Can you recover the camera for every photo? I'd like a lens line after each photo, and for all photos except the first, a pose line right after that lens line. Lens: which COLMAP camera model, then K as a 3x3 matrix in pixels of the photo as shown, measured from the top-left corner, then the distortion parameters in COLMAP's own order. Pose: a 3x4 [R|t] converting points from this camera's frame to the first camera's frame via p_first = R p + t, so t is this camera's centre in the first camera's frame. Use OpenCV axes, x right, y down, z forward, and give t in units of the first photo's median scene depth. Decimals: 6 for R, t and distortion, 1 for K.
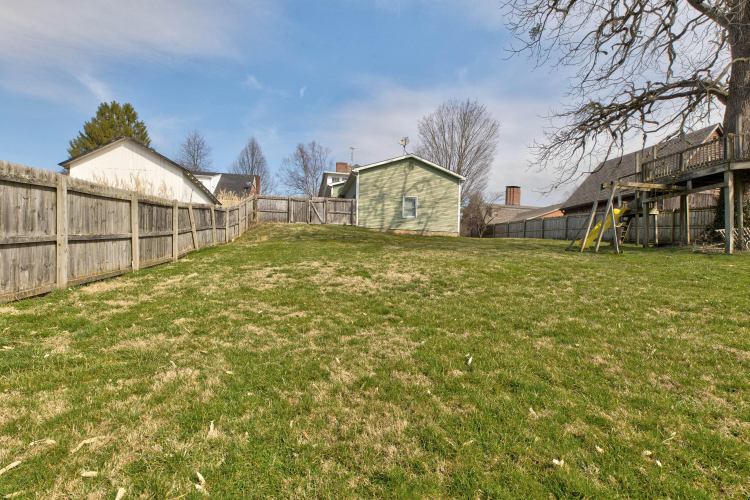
lens RADIAL K [[360.4, 0, 375.0], [0, 360.4, 250.0], [0, 0, 1]] dist [0.002177, 0.000725]
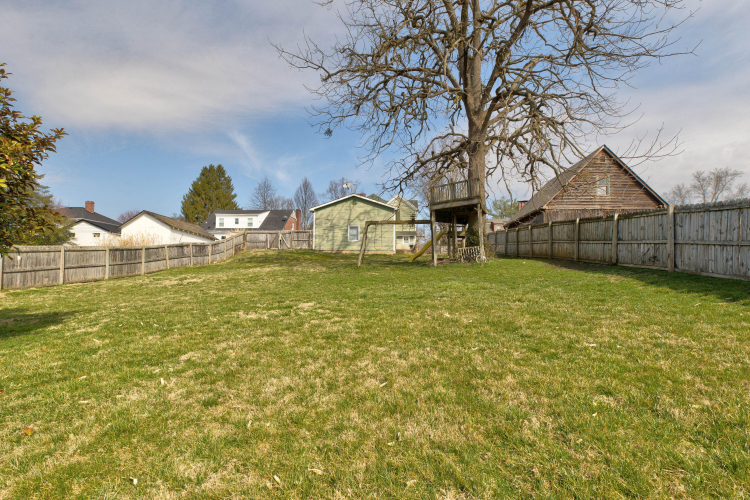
lens RADIAL K [[360.4, 0, 375.0], [0, 360.4, 250.0], [0, 0, 1]] dist [0.002177, 0.000725]
pose [[0.945802, -0.031050, -0.323257, 0.605382], [0.018913, 0.998996, -0.040619, -0.001686], [0.324194, 0.032304, 0.945439, -0.232961]]
